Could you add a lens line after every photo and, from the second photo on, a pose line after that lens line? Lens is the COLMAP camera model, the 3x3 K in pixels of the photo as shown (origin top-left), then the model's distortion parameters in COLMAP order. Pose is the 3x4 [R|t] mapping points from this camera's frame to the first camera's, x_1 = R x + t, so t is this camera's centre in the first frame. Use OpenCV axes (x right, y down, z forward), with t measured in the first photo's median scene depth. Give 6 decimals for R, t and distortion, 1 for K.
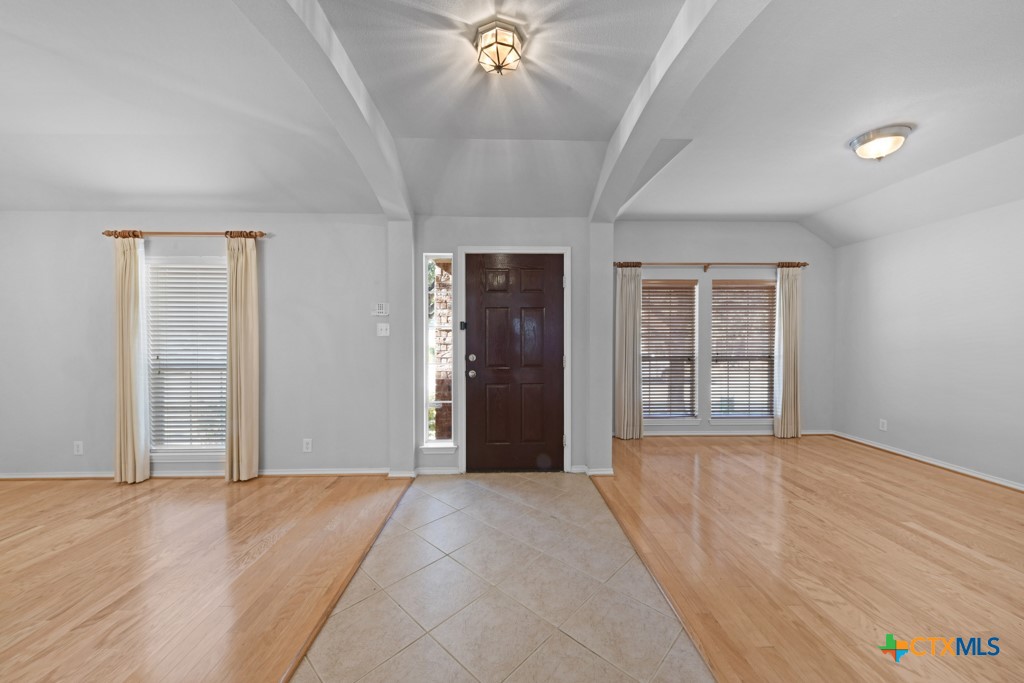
lens RADIAL K [[378.4, 0, 511.1], [0, 378.4, 339.9], [0, 0, 1]] dist [-0.000671, -0.003335]
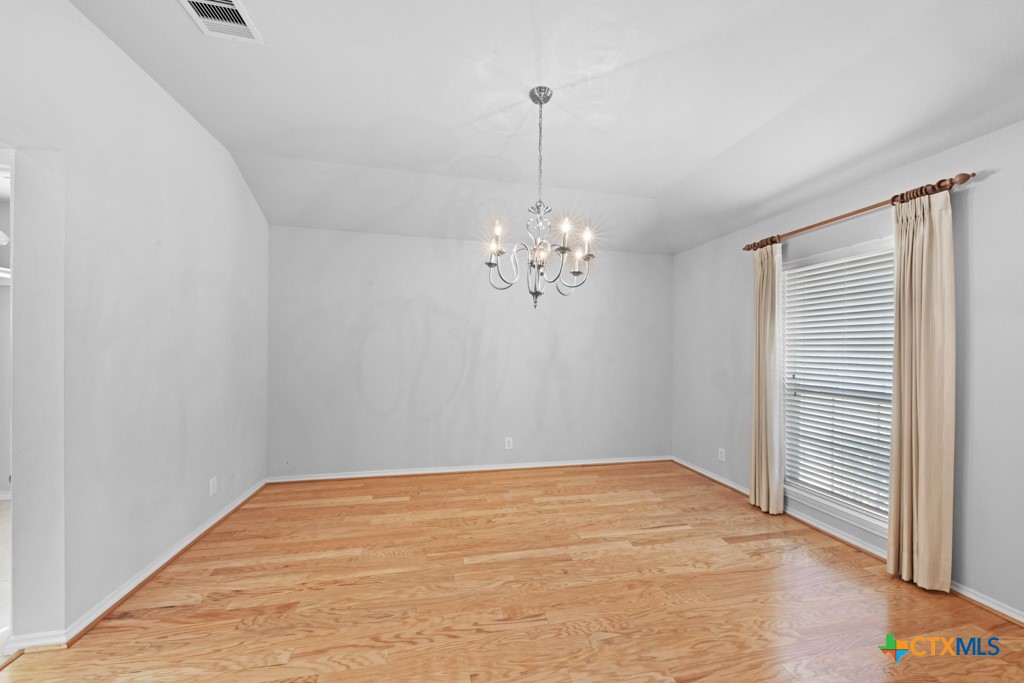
lens RADIAL K [[362.2, 0, 506.9], [0, 362.2, 344.3], [0, 0, 1]] dist [-0.000415, -0.002813]
pose [[0.159967, -0.008908, -0.987082, -0.231427], [-0.024559, 0.999614, -0.013002, 0.000138], [0.986817, 0.026322, 0.159687, 0.224110]]
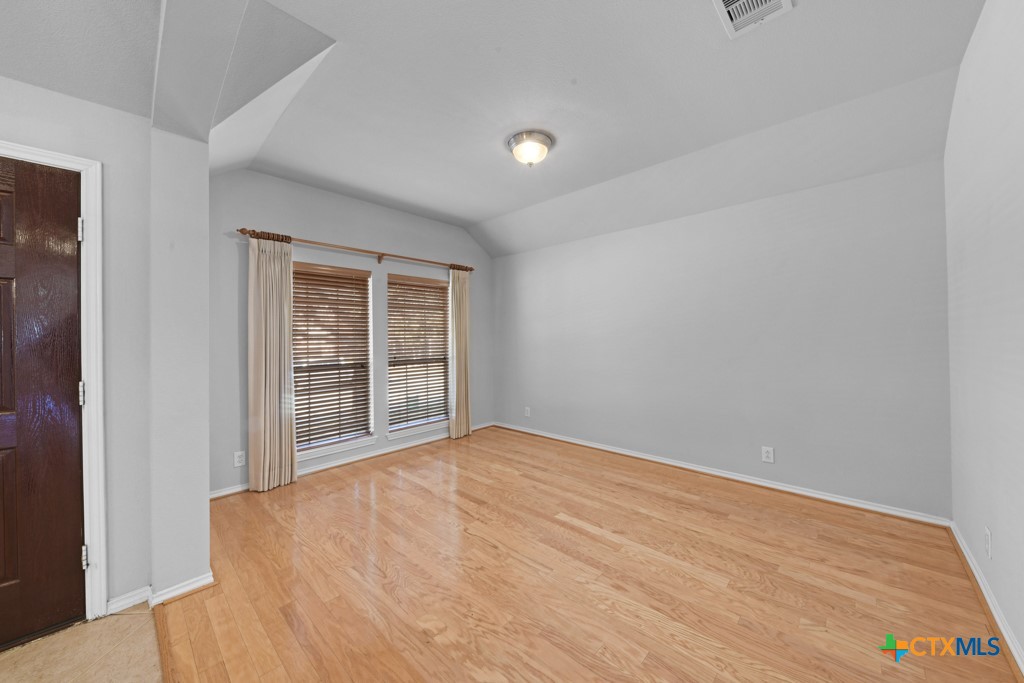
lens RADIAL K [[362.2, 0, 523.8], [0, 362.2, 335.7], [0, 0, 1]] dist [-0.000415, -0.002813]
pose [[0.690052, -0.006622, 0.723729, 0.199649], [0.019753, 0.999758, -0.009687, -0.001090], [-0.723490, 0.020980, 0.690016, 0.274618]]
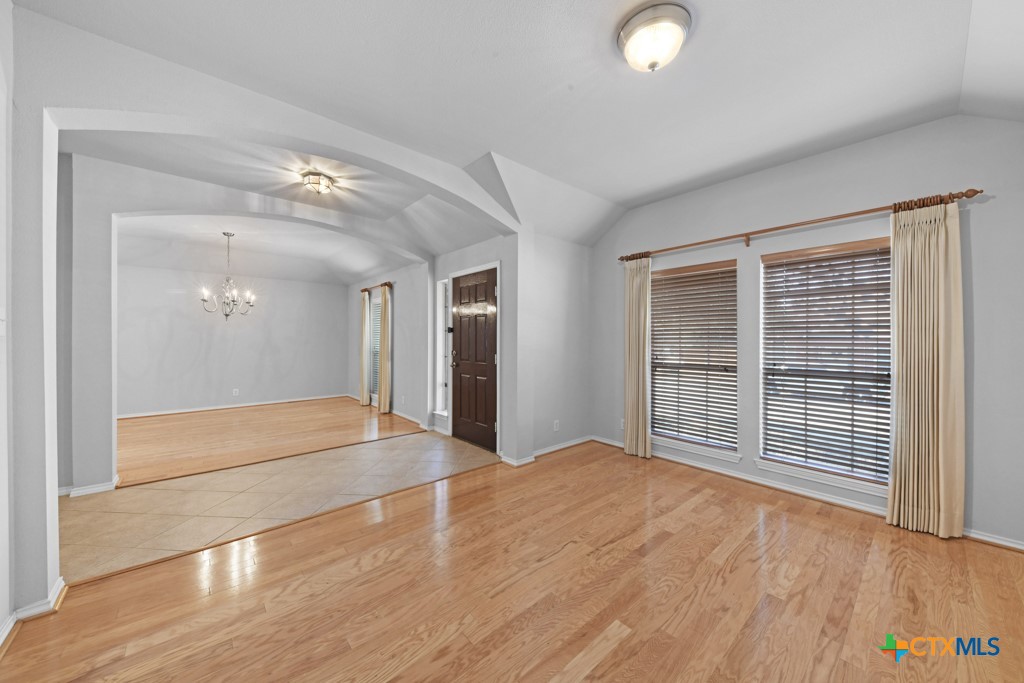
lens RADIAL K [[362.2, 0, 519.7], [0, 362.2, 338.9], [0, 0, 1]] dist [-0.000415, -0.002813]
pose [[0.637691, 0.002864, -0.770287, 1.059081], [-0.010009, 0.999939, -0.004568, -0.001361], [0.770227, 0.010623, 0.637681, 0.344092]]
